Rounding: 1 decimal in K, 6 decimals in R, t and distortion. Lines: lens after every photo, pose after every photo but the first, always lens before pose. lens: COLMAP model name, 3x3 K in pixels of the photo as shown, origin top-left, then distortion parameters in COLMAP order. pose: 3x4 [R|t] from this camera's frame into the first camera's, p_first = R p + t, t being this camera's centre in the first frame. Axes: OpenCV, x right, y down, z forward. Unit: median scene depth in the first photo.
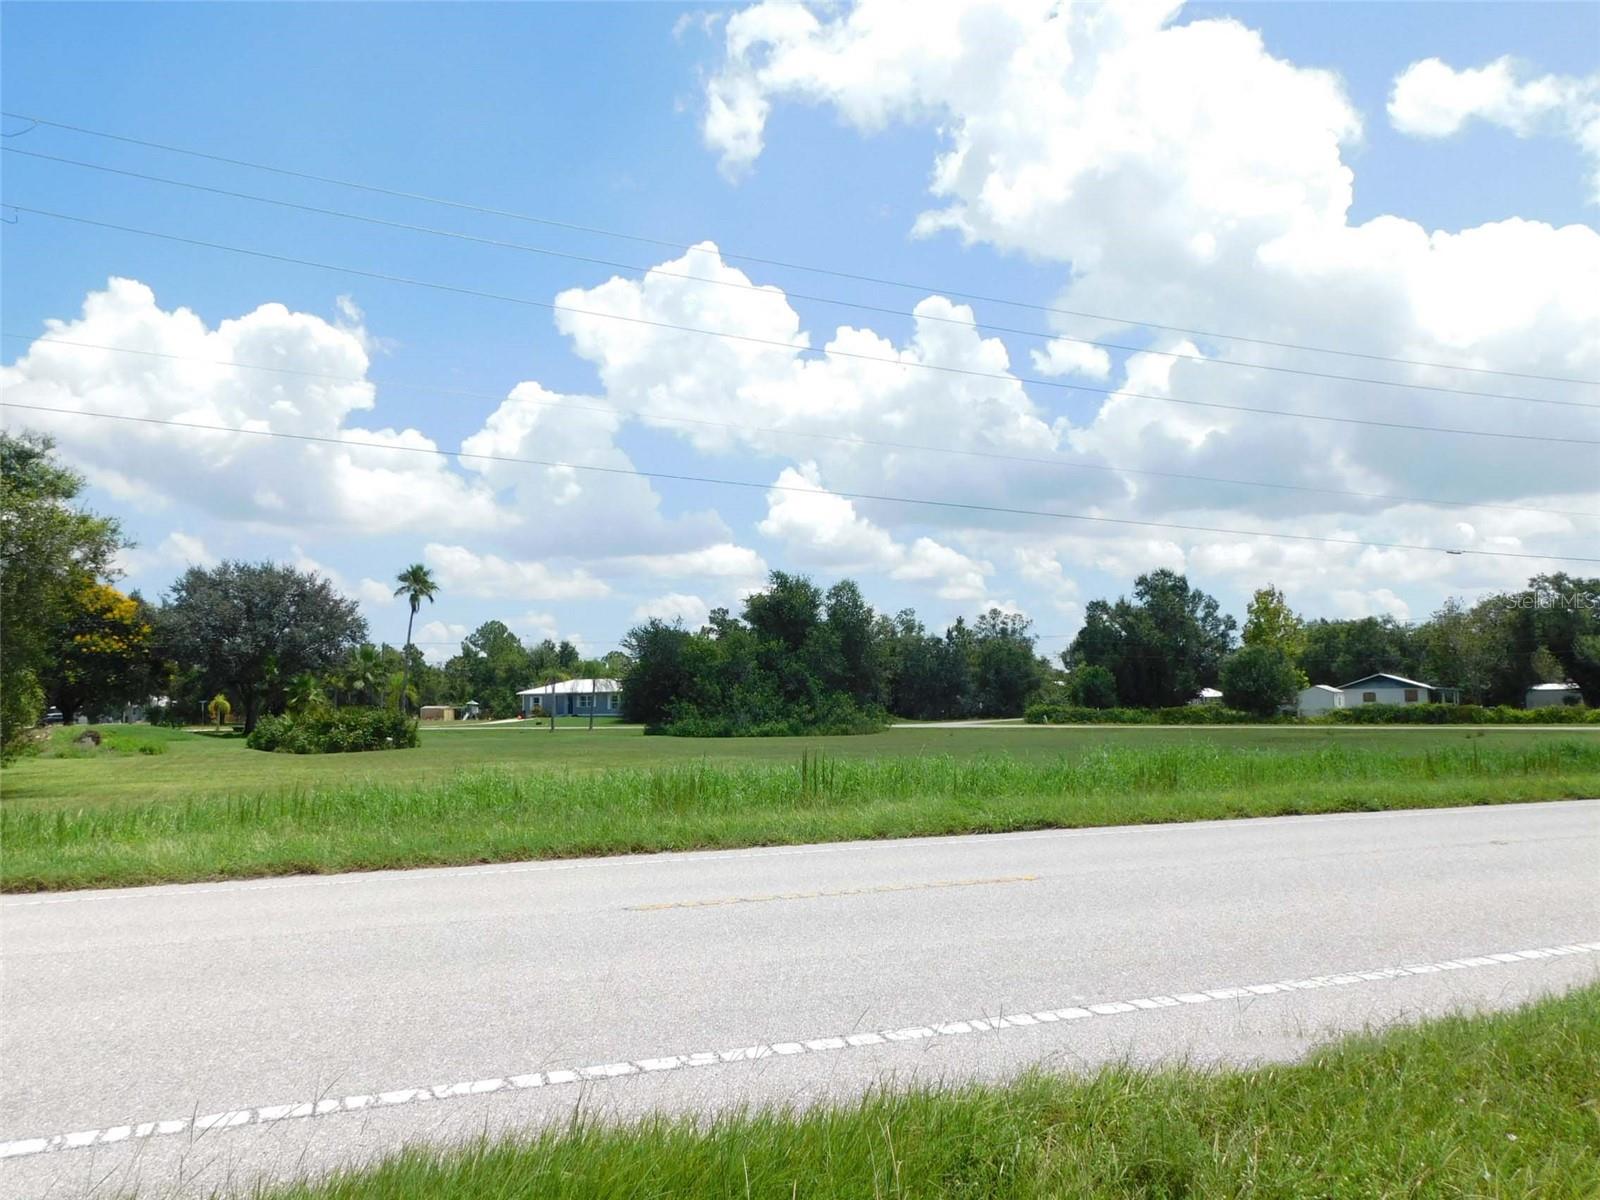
lens RADIAL K [[1205.6, 0, 813.2], [0, 1205.6, 630.2], [0, 0, 1]] dist [-0.002372, 0.019366]
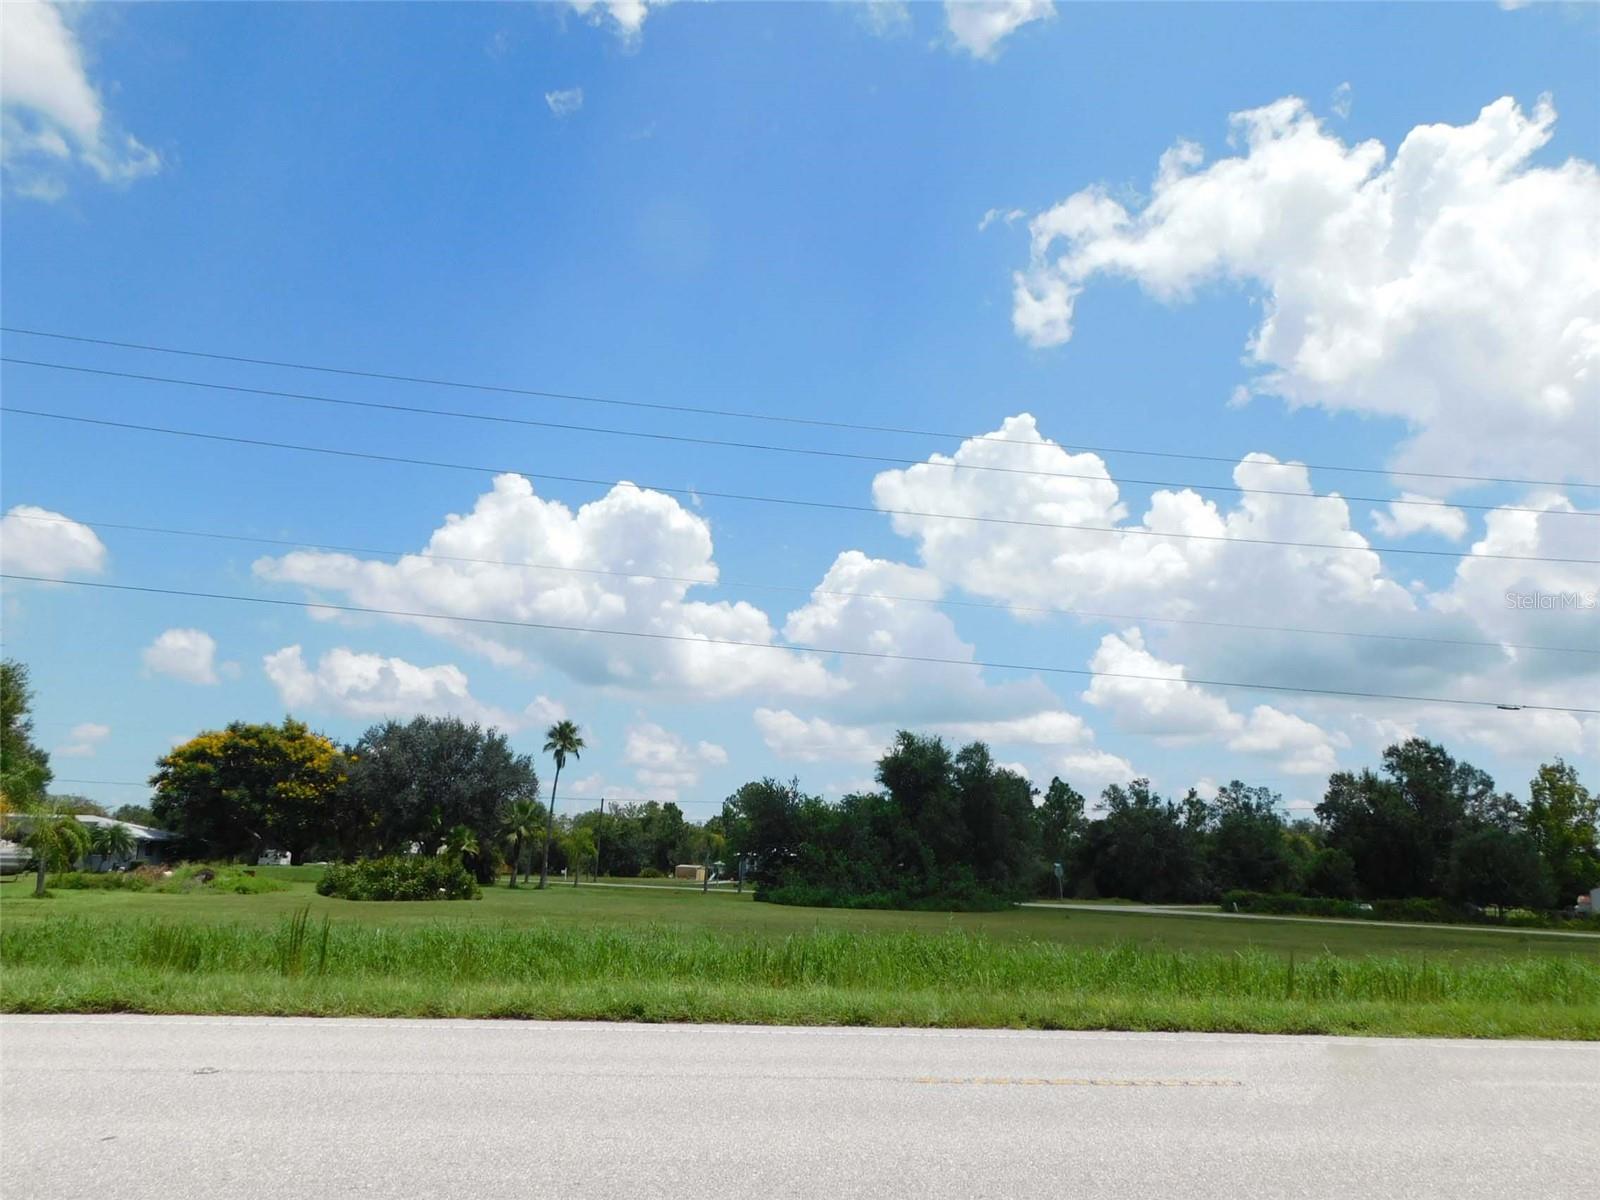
lens RADIAL K [[1205.6, 0, 809.6], [0, 1205.6, 596.3], [0, 0, 1]] dist [-0.002372, 0.019366]
pose [[0.963699, -0.017466, -0.266419, 0.096667], [-0.026900, 0.986429, -0.161972, 0.001170], [0.265632, 0.163259, 0.950151, 0.030395]]
